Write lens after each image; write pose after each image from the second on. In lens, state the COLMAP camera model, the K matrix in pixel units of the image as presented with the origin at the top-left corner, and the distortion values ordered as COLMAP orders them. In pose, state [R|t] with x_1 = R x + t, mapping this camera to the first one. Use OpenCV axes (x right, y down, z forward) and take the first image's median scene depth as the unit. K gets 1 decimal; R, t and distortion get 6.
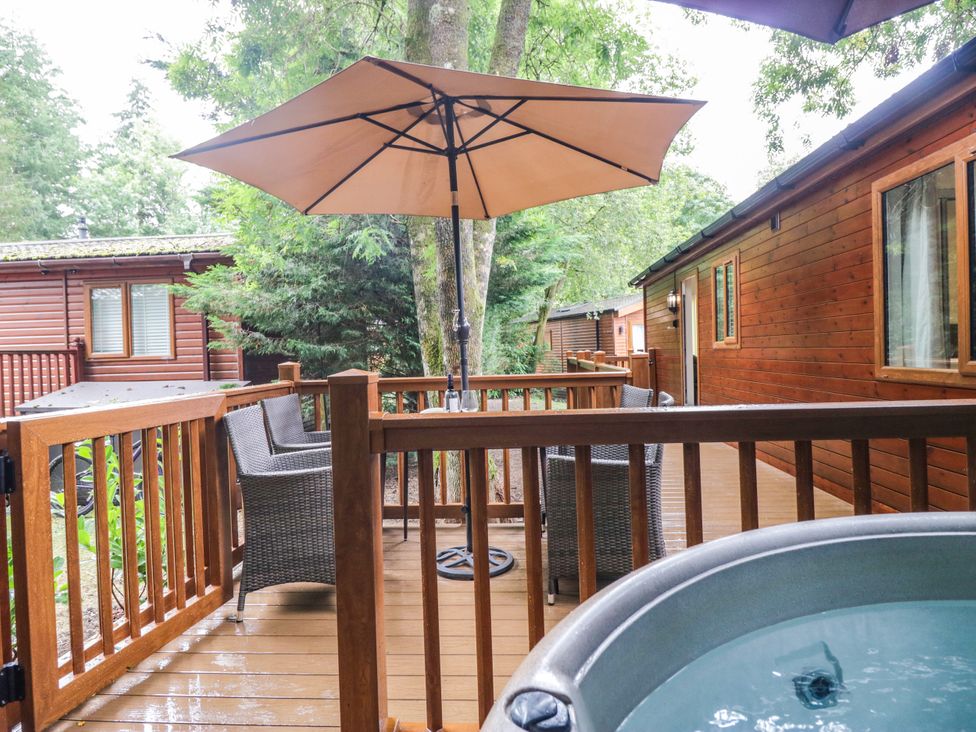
lens RADIAL K [[599.1, 0, 485.6], [0, 599.1, 354.2], [0, 0, 1]] dist [0.002030, -0.000615]
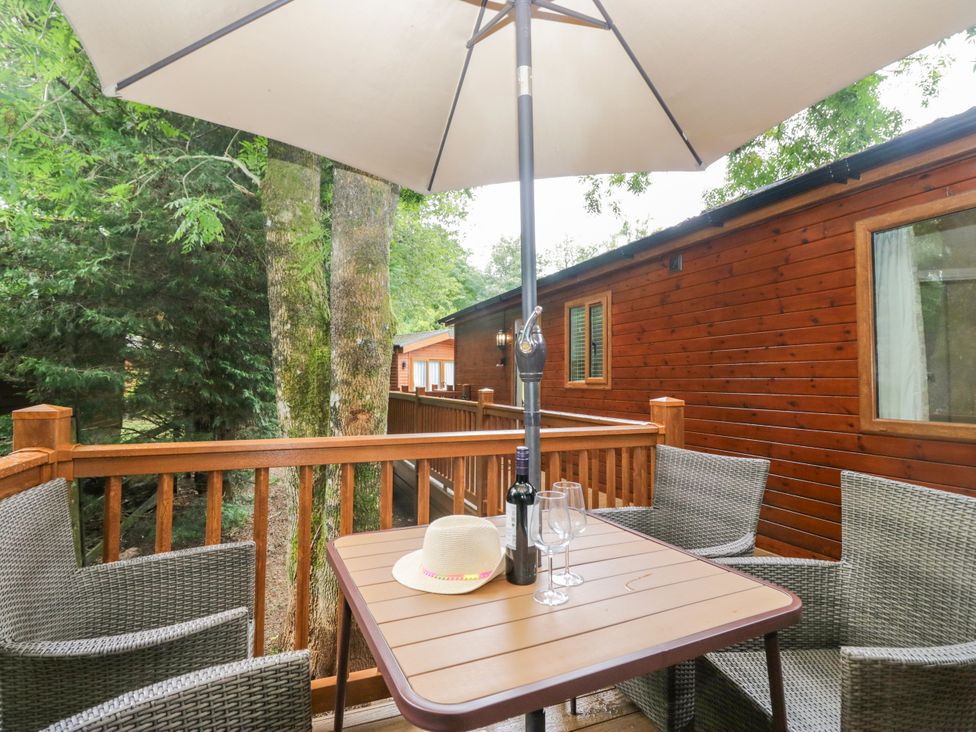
lens RADIAL K [[510.3, 0, 489.7], [0, 510.3, 355.9], [0, 0, 1]] dist [0.003245, -0.016997]
pose [[0.897306, 0.053176, 0.438194, -0.147300], [-0.027604, 0.997534, -0.064528, -0.005926], [-0.440545, 0.045806, 0.896561, 0.385073]]
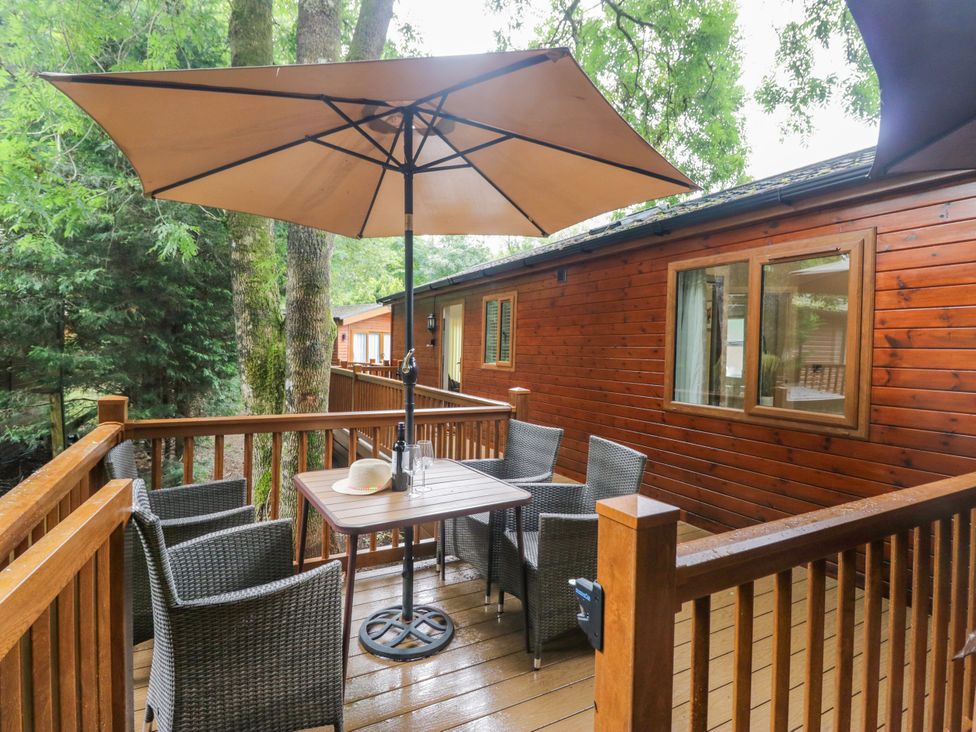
lens RADIAL K [[510.3, 0, 489.7], [0, 510.3, 355.9], [0, 0, 1]] dist [0.003245, -0.016997]
pose [[0.842408, 0.041150, 0.537266, -0.205746], [-0.044259, 0.998995, -0.007118, -0.037541], [-0.537019, -0.017782, 0.843383, 0.177455]]
